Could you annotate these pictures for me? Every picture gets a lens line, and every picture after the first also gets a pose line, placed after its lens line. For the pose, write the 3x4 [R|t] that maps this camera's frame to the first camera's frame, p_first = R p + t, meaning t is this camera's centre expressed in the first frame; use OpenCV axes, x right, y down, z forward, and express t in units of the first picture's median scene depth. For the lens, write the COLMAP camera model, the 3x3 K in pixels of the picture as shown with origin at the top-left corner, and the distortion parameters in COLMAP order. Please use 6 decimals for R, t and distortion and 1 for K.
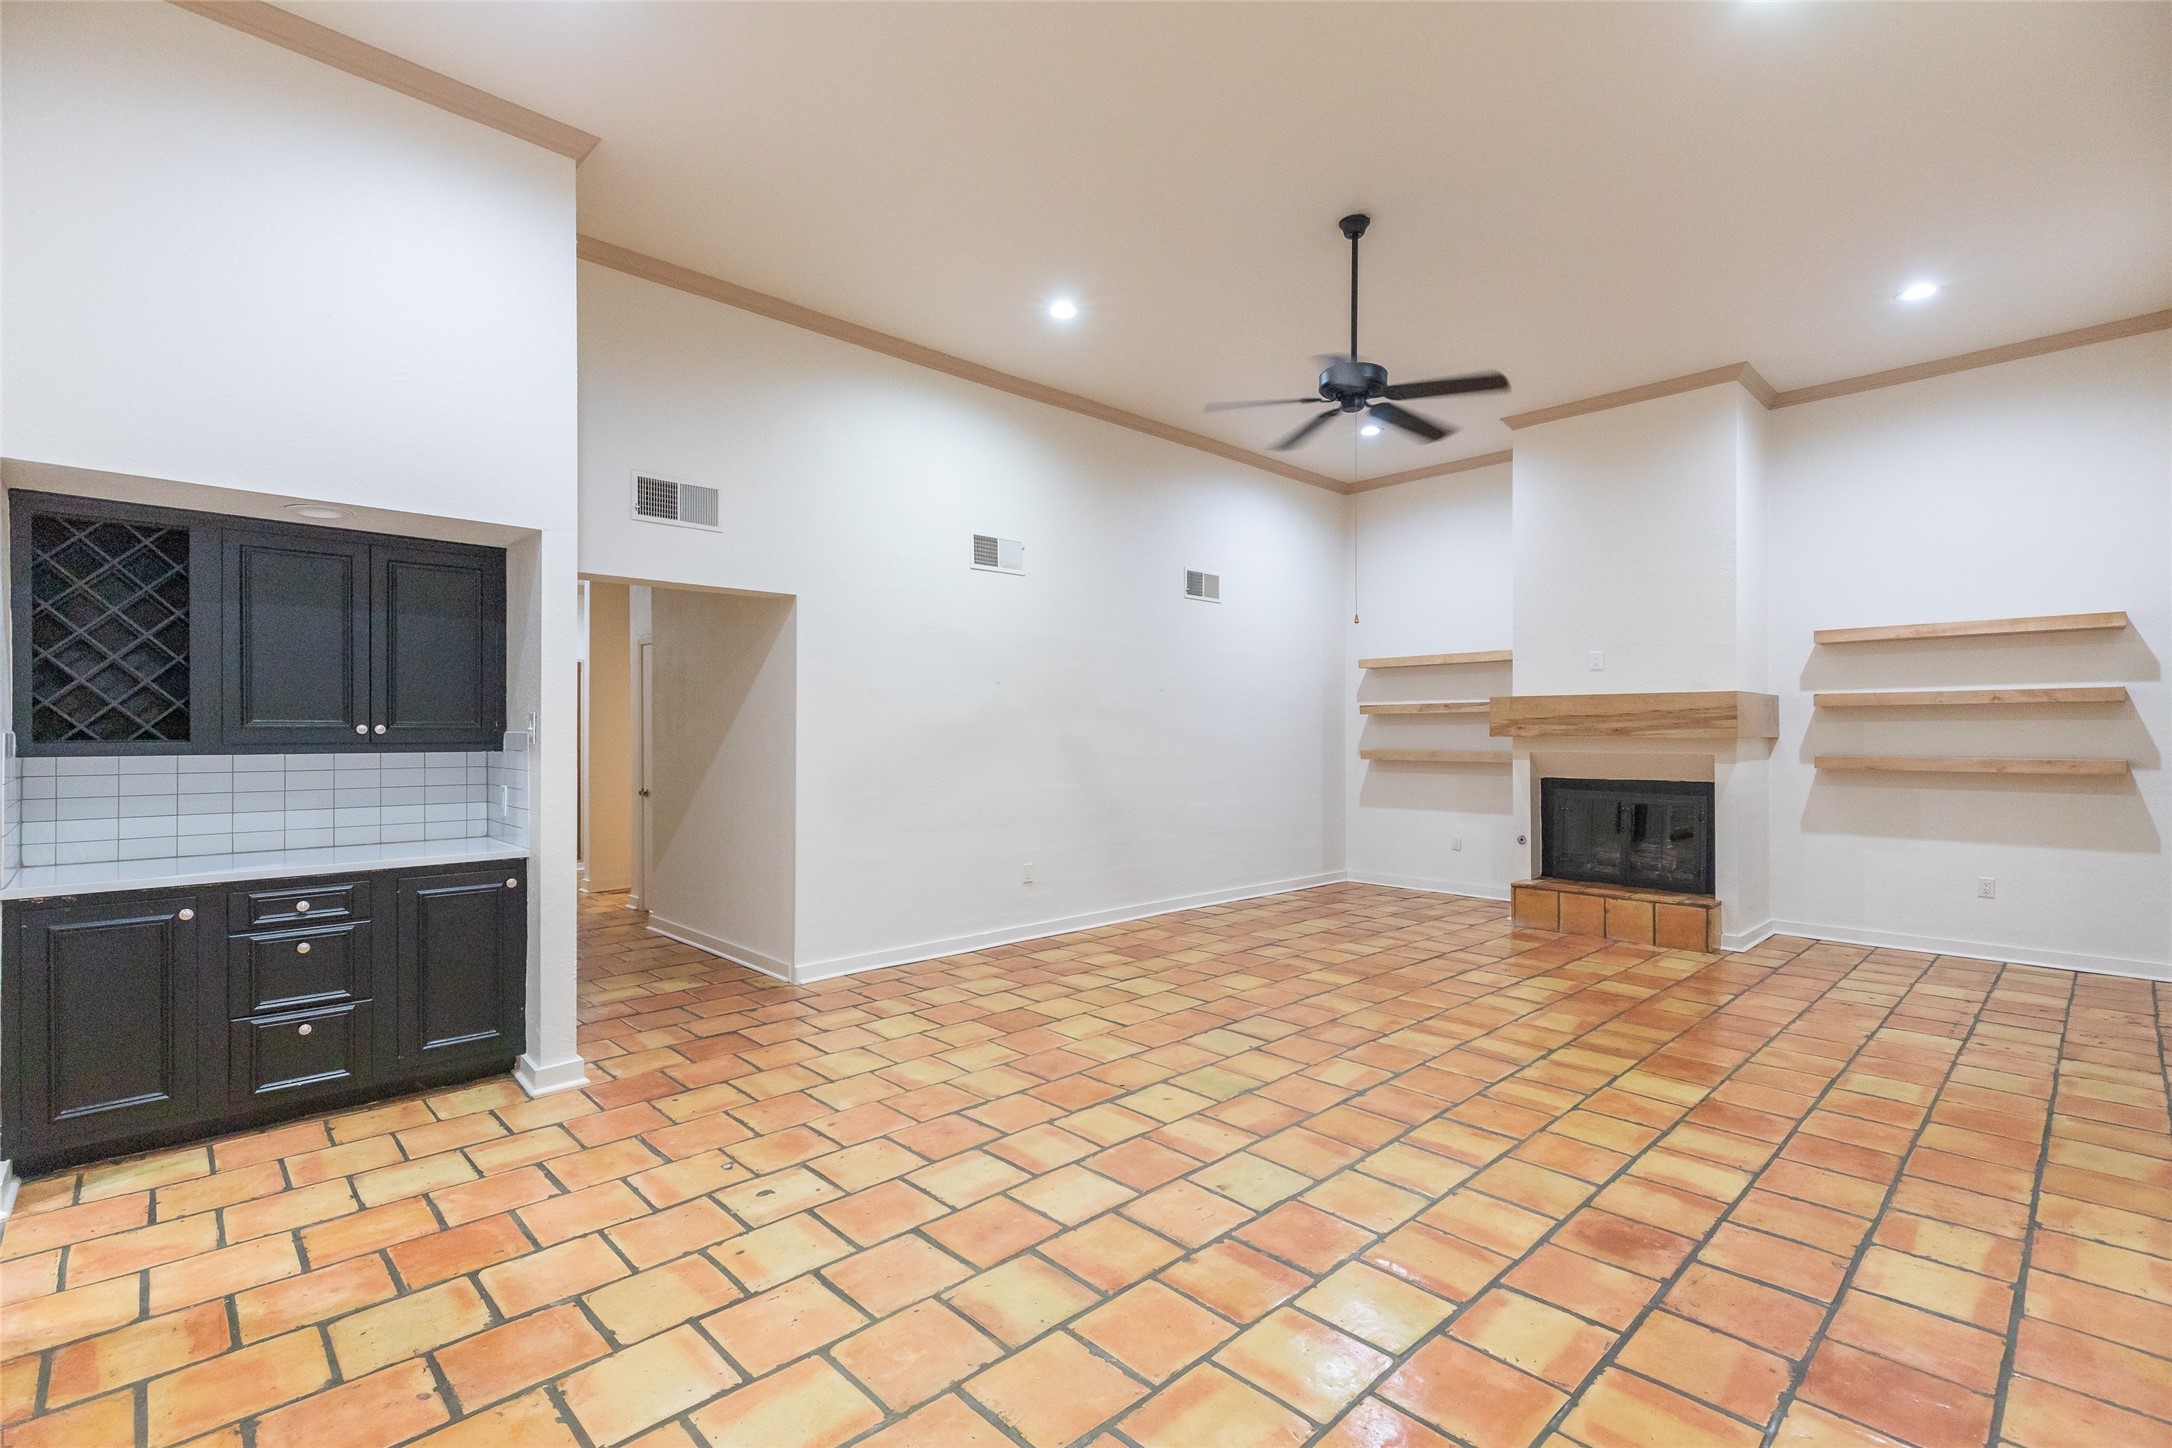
lens RADIAL K [[972.6, 0, 1068.8], [0, 972.6, 740.7], [0, 0, 1]] dist [0.009034, -0.001990]
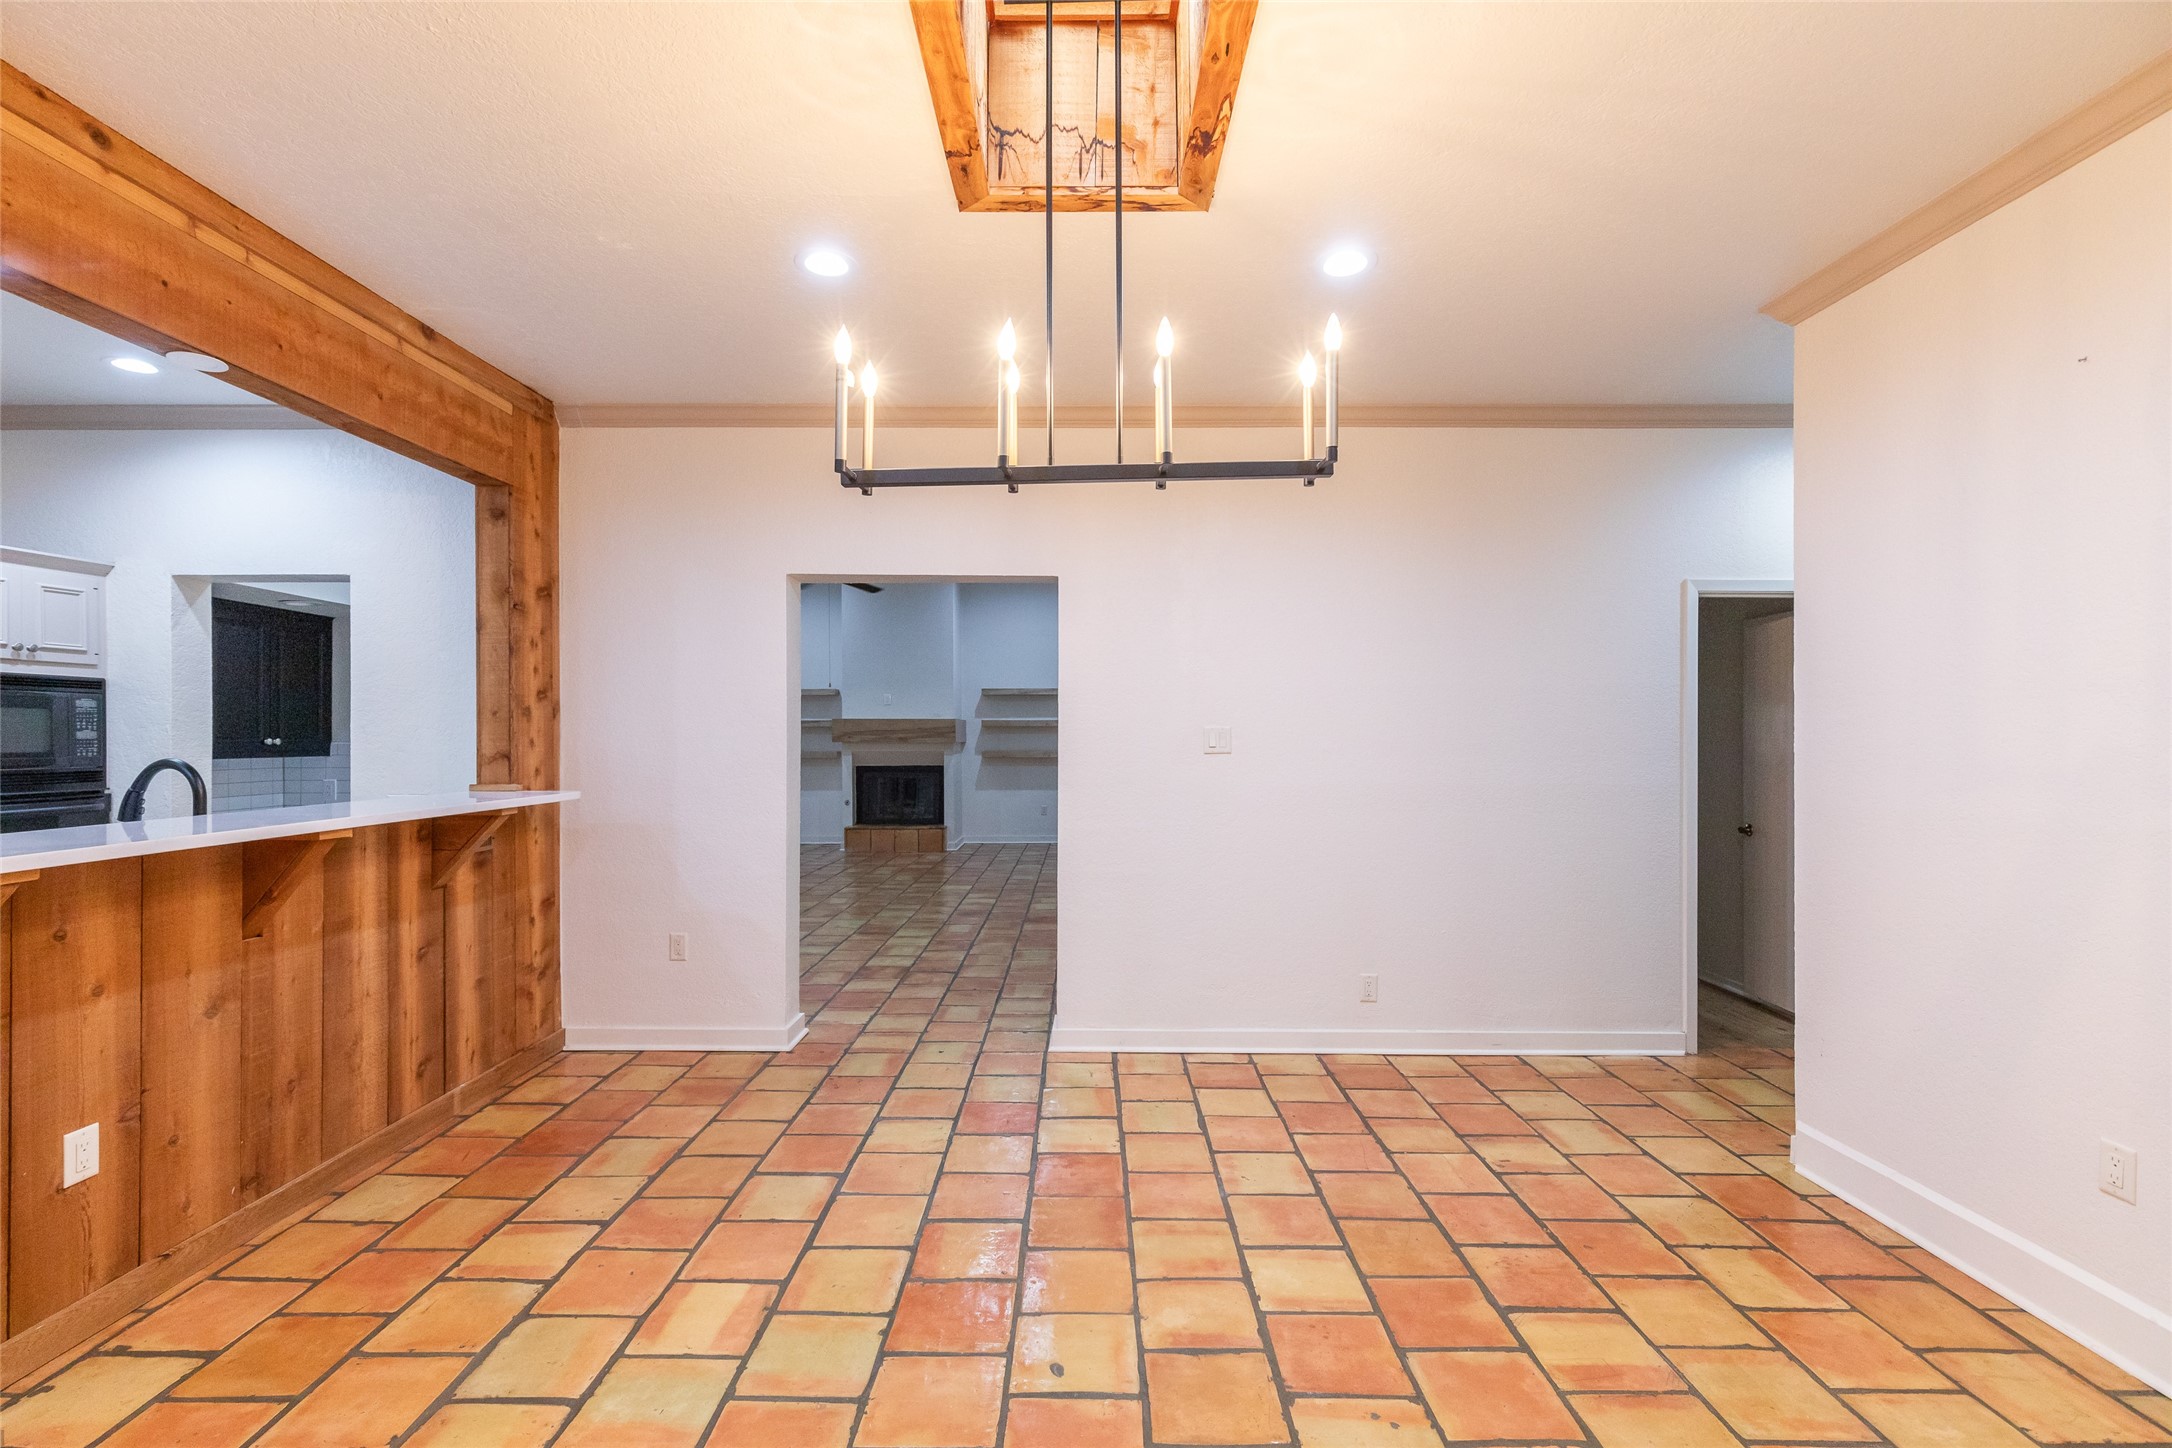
lens RADIAL K [[972.6, 0, 1084.9], [0, 972.6, 730.6], [0, 0, 1]] dist [0.009034, -0.001990]
pose [[0.681900, 0.003473, 0.731437, -0.542694], [0.007581, 0.999901, -0.011816, -0.000914], [-0.731406, 0.013603, 0.681807, -0.506044]]
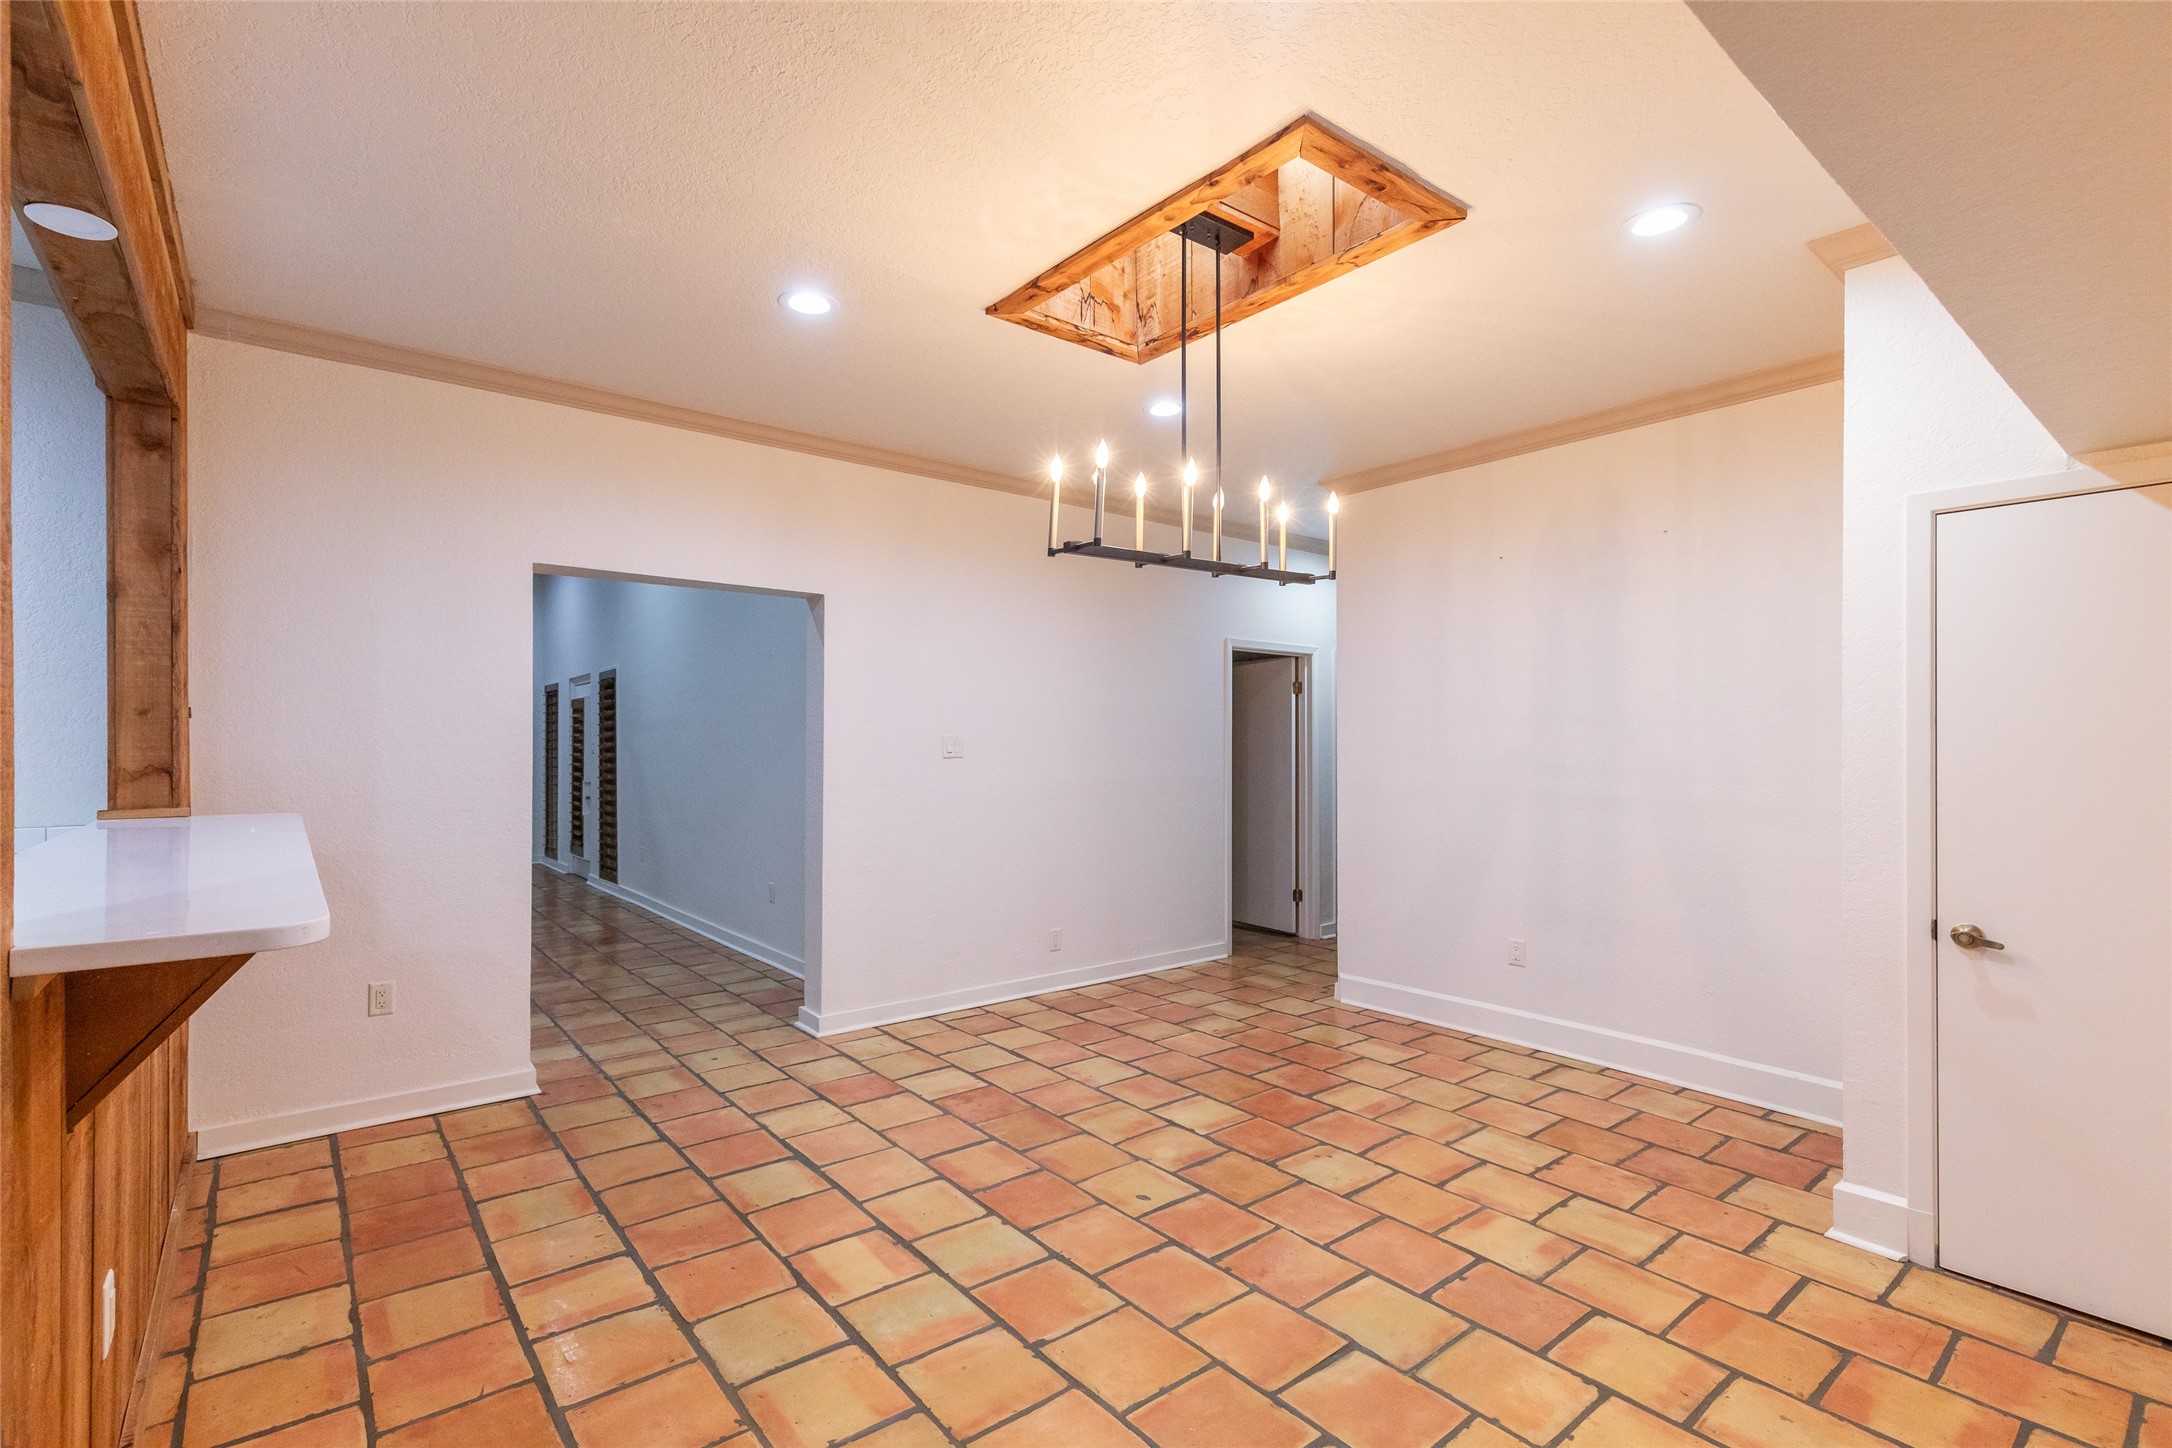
lens RADIAL K [[972.6, 0, 1072.4], [0, 972.6, 726.3], [0, 0, 1]] dist [0.009034, -0.001990]
pose [[0.078965, 0.017479, 0.996724, -0.760304], [0.011864, 0.999759, -0.018472, -0.001723], [-0.996807, 0.013284, 0.078739, -0.285887]]
